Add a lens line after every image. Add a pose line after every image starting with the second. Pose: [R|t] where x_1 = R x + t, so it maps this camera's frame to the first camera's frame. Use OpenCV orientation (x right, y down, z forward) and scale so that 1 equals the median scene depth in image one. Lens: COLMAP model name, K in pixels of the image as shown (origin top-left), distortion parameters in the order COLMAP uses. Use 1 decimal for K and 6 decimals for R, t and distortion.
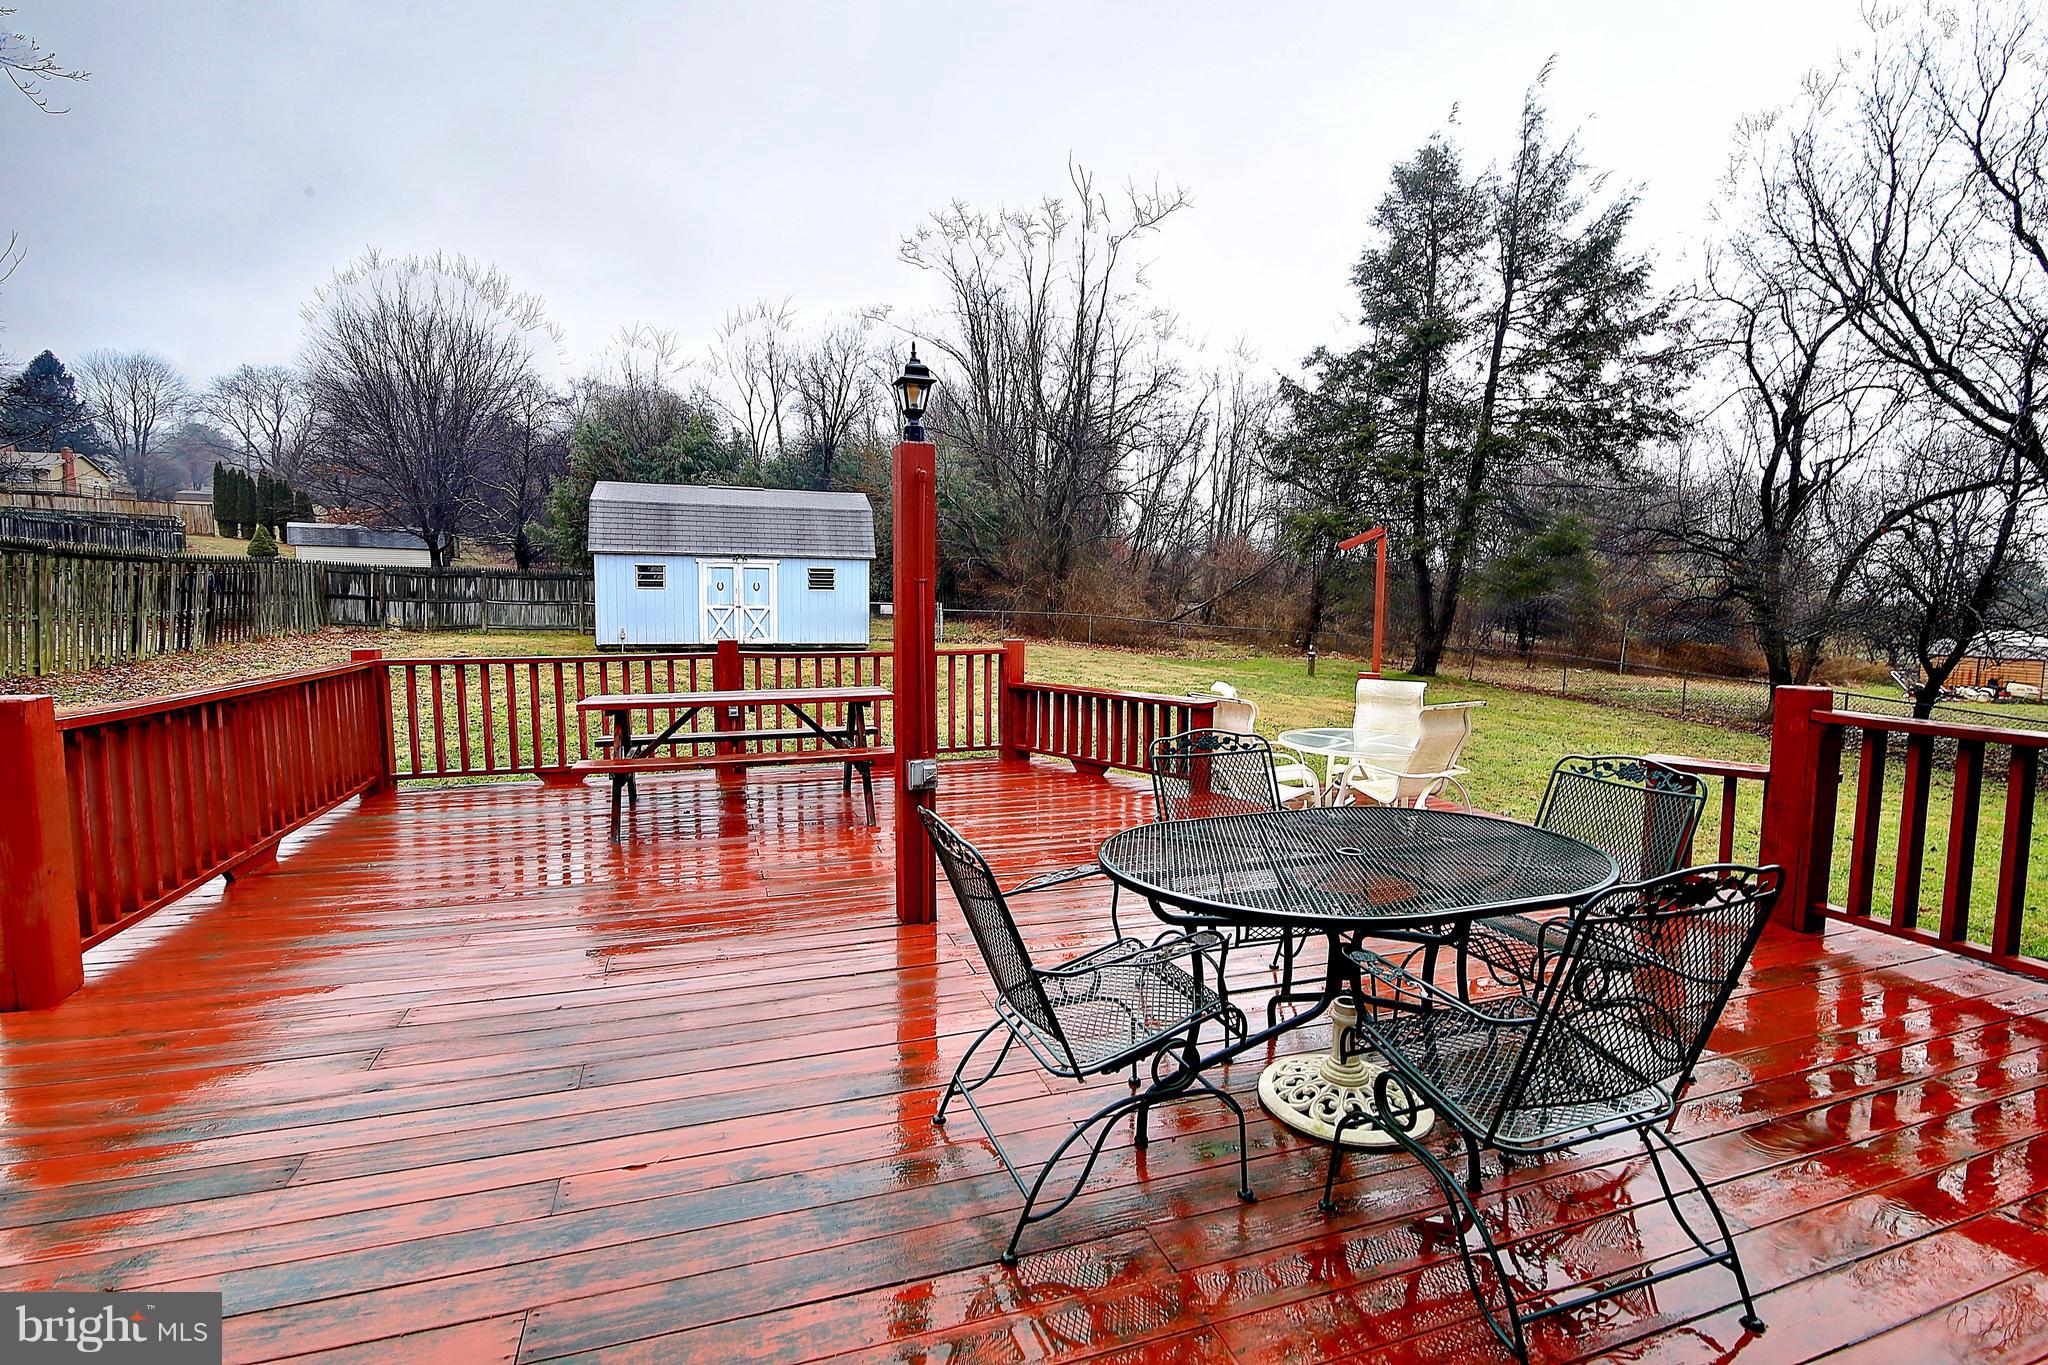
lens RADIAL K [[938.5, 0, 1023.7], [0, 938.5, 679.6], [0, 0, 1]] dist [-0.017038, -0.000183]
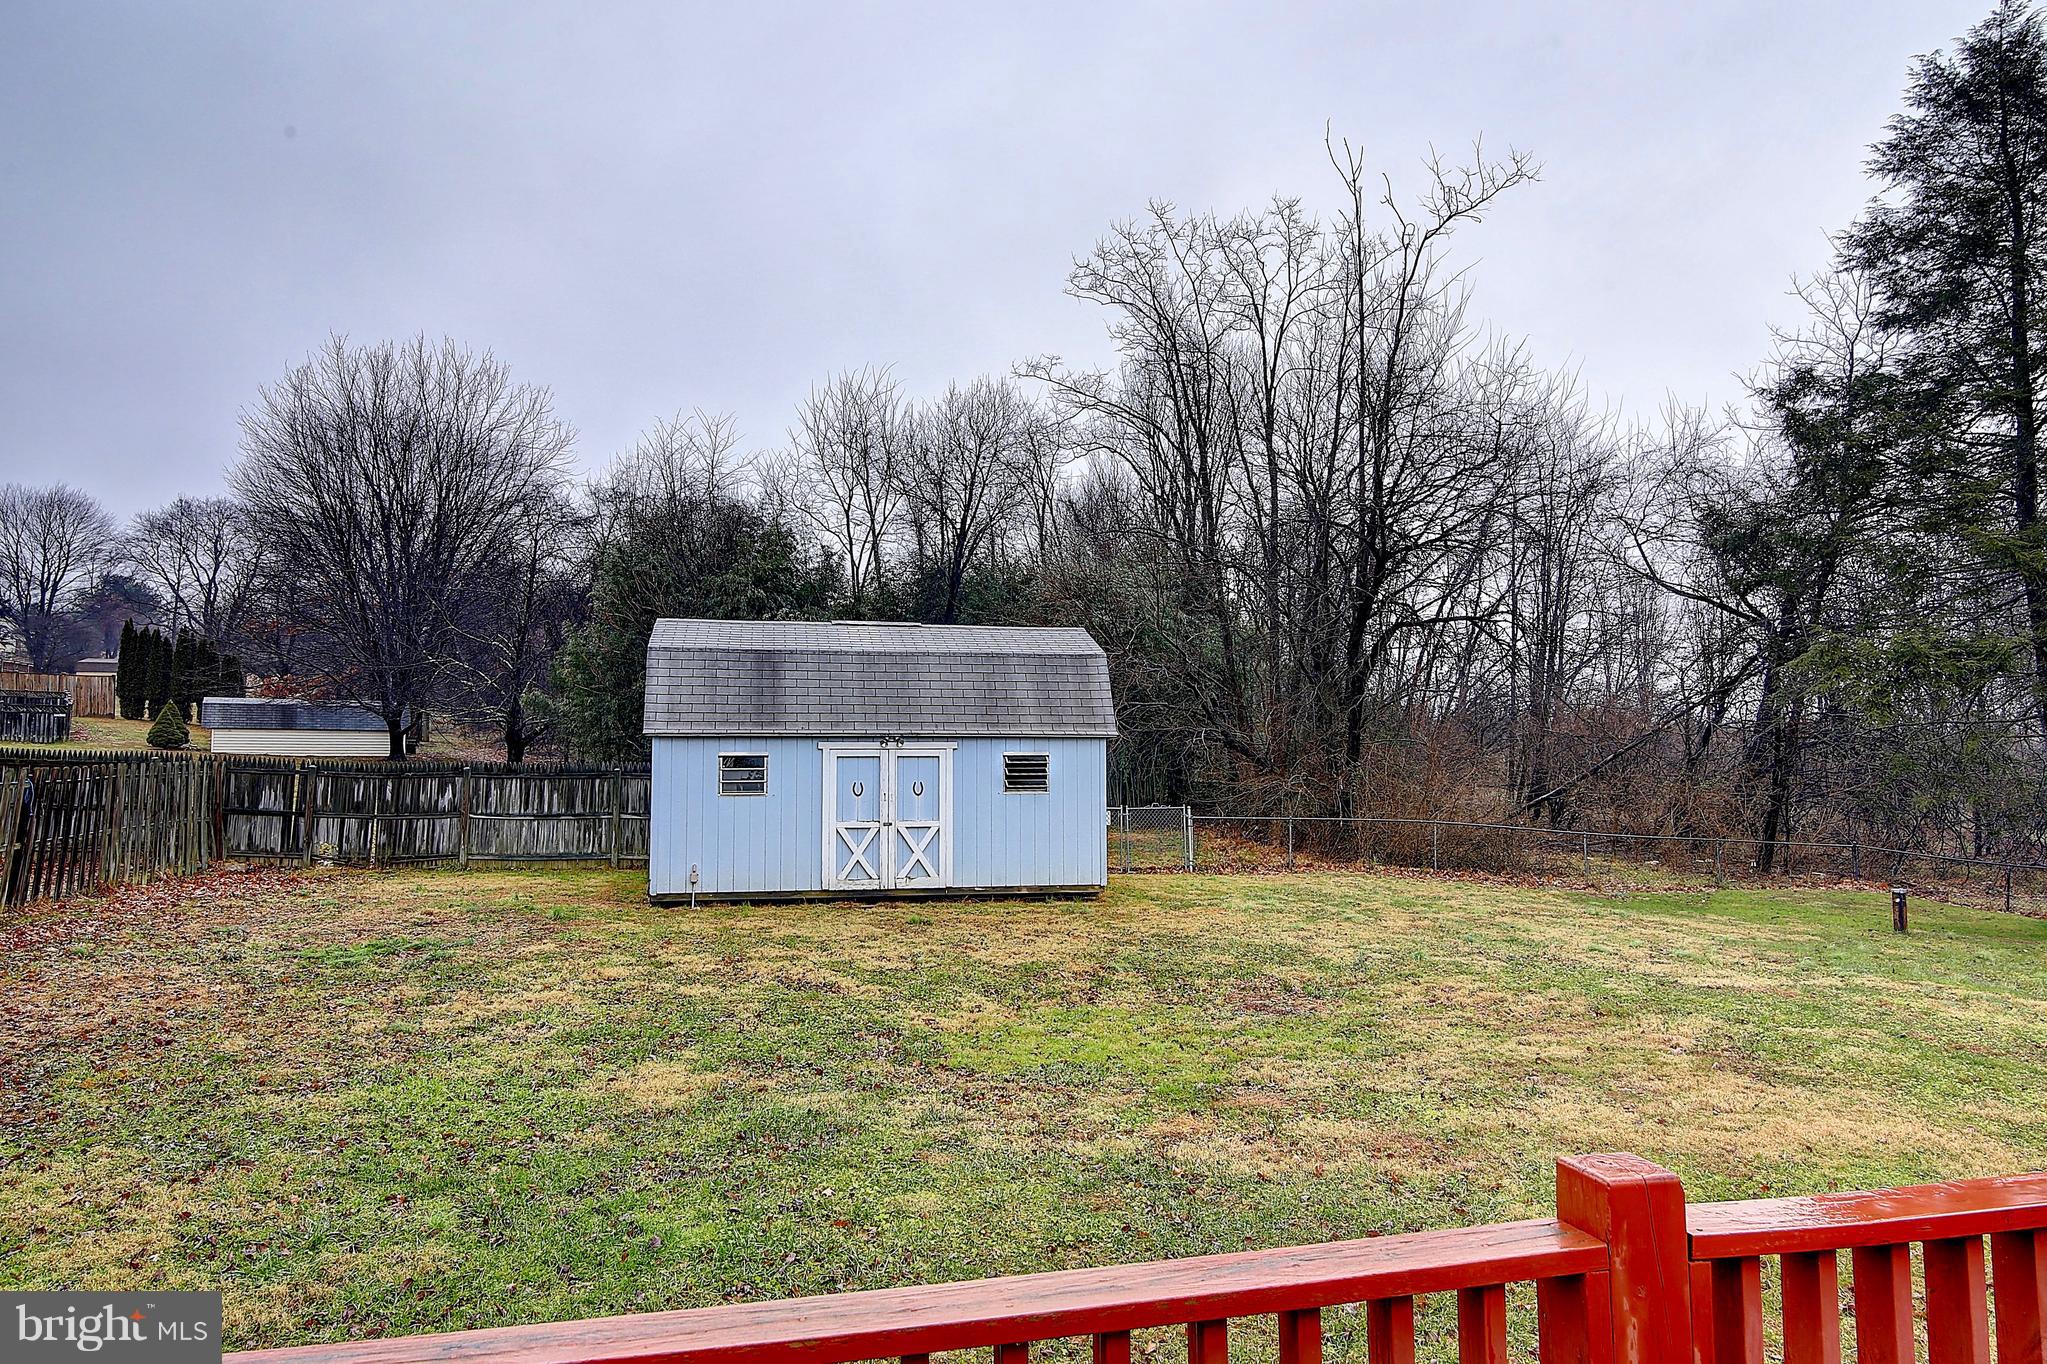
lens RADIAL K [[1281.9, 0, 1023.5], [0, 1281.9, 682.0], [0, 0, 1]] dist [-0.004940, 0.001210]
pose [[0.994238, -0.025093, -0.104218, -0.106193], [0.007879, 0.986693, -0.162406, -0.027337], [0.106907, 0.160649, 0.981205, 0.170448]]
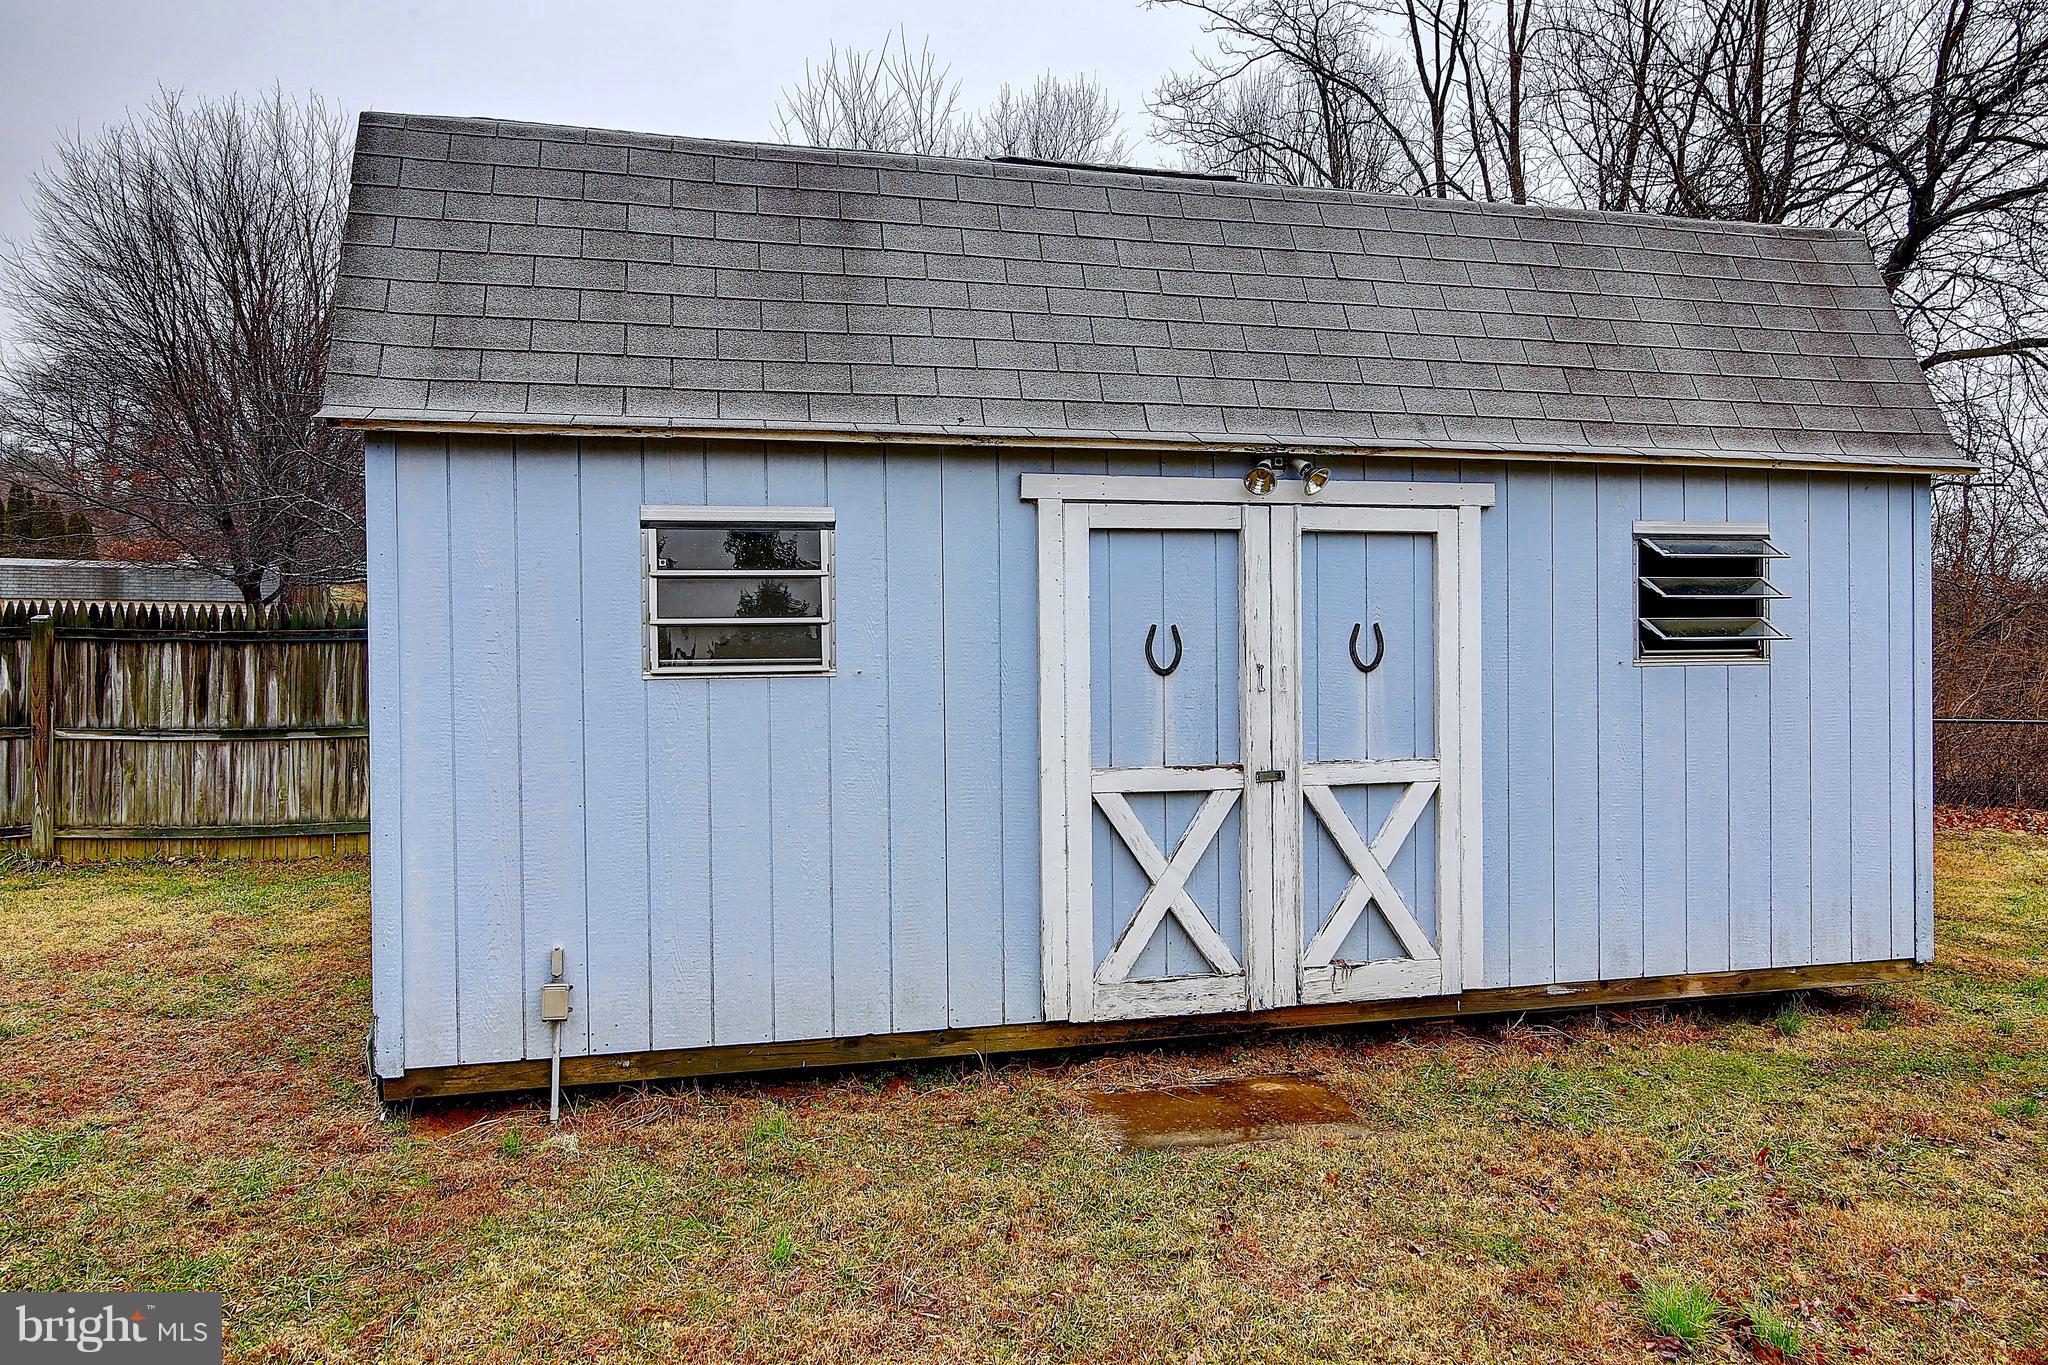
lens RADIAL K [[1331.2, 0, 1037.7], [0, 1331.2, 688.5], [0, 0, 1]] dist [-0.008256, -0.001720]
pose [[0.996390, -0.021839, -0.082041, -0.252157], [0.016050, 0.997378, -0.070571, -0.059953], [0.083367, 0.069000, 0.994127, 0.597958]]
